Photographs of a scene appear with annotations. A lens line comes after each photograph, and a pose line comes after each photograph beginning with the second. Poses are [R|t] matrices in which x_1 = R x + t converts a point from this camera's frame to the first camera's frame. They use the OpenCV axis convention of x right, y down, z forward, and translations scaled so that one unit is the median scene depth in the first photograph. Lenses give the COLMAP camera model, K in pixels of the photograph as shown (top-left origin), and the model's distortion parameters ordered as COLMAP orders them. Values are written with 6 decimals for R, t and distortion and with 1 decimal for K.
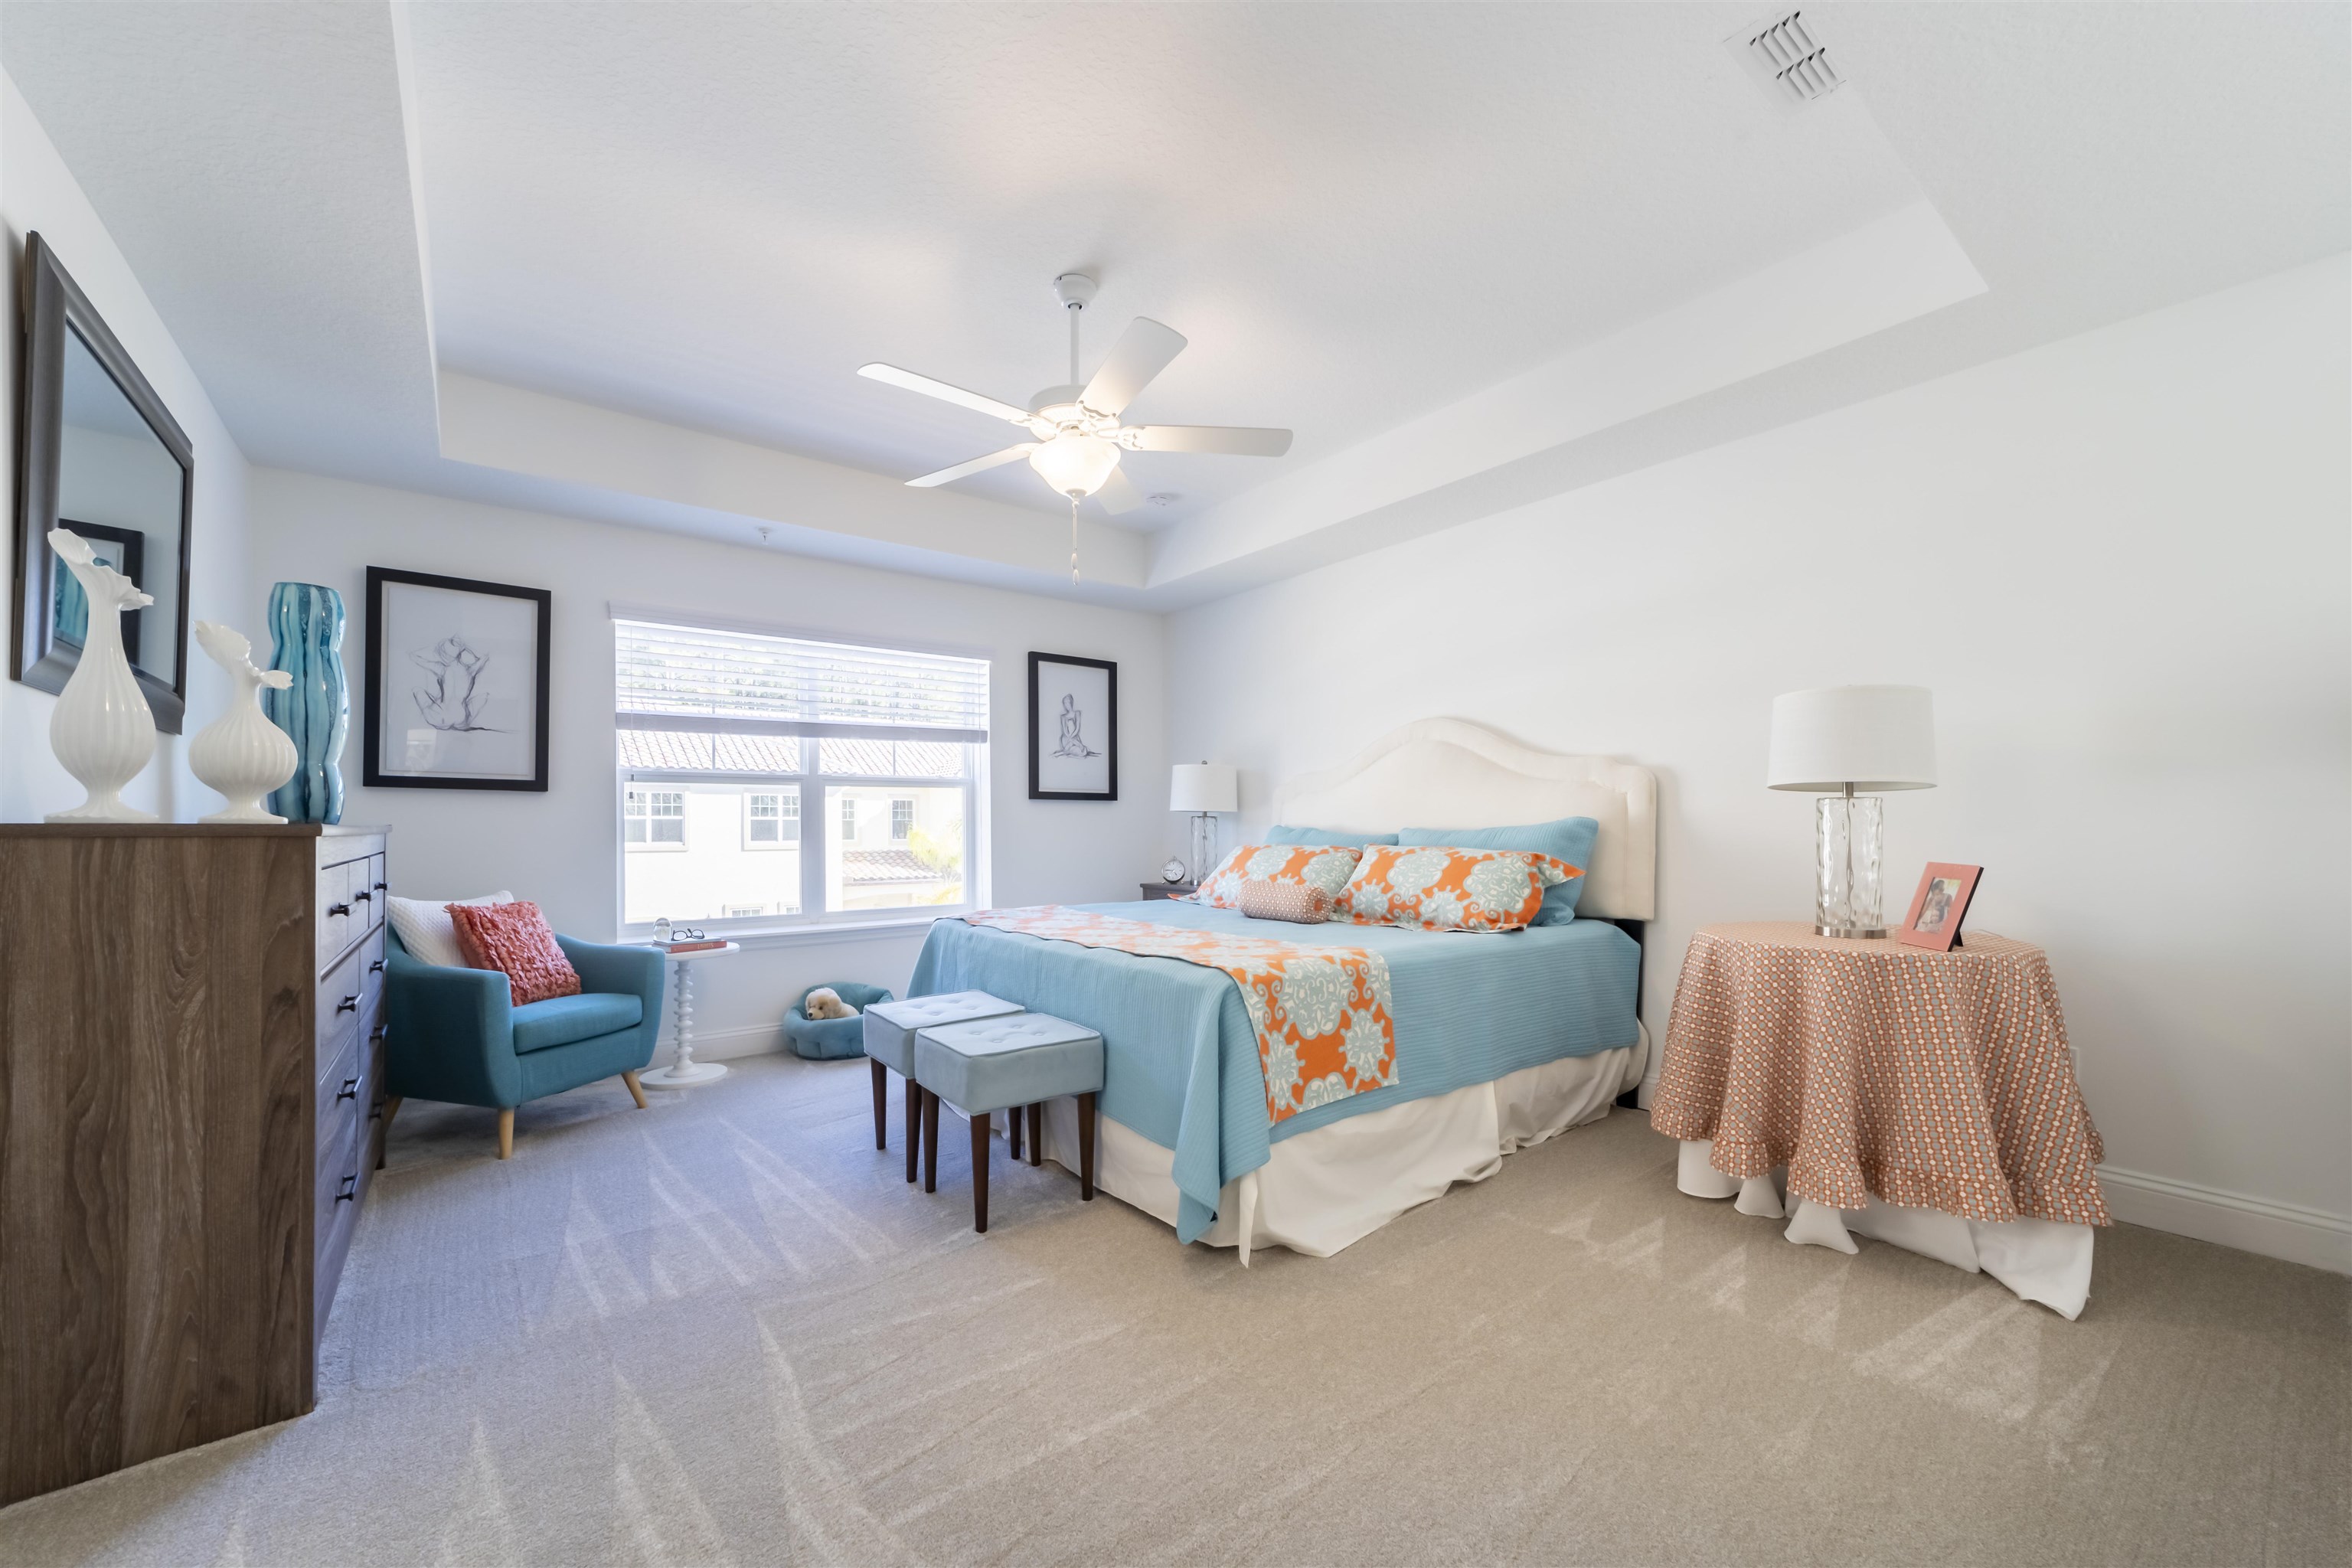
lens RADIAL K [[900.9, 0, 1184.9], [0, 900.9, 805.4], [0, 0, 1]] dist [-0.000253, 0.000216]
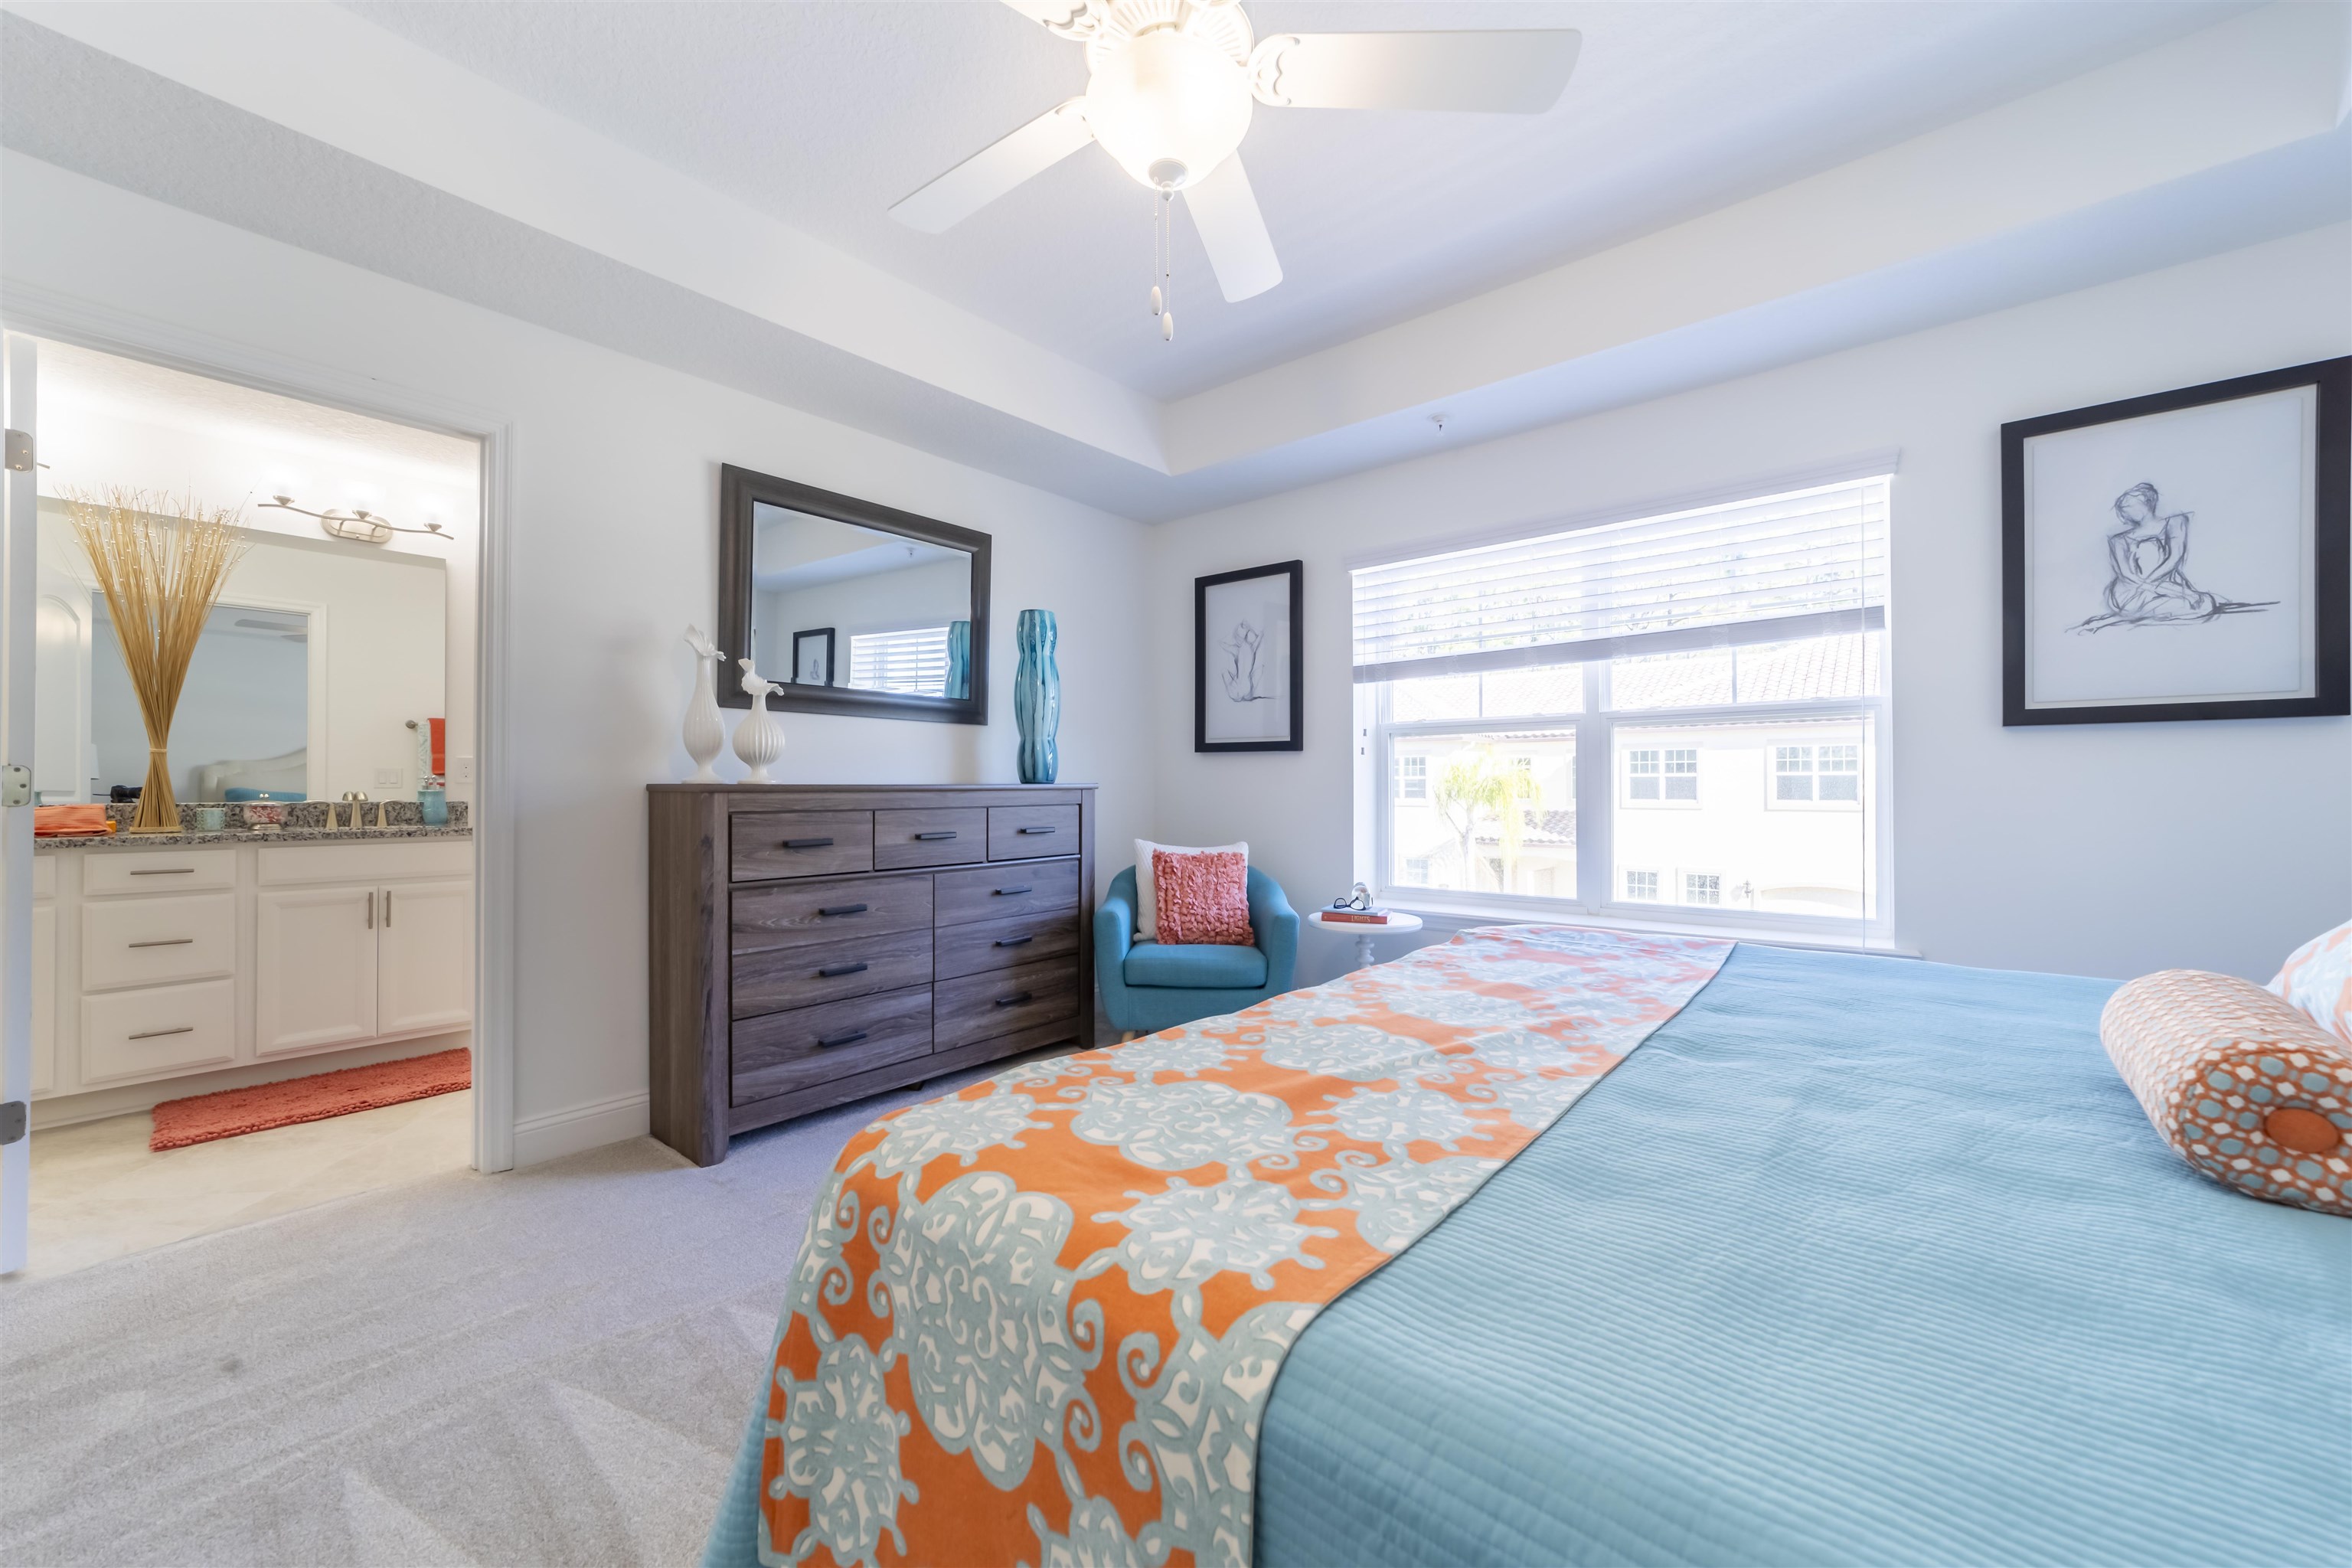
lens RADIAL K [[900.9, 0, 1184.1], [0, 900.9, 779.3], [0, 0, 1]] dist [-0.000253, 0.000216]
pose [[0.218531, -0.009469, -0.975784, 0.228979], [0.021415, 0.999759, -0.004905, 0.015863], [0.975595, -0.019825, 0.218681, 0.505161]]
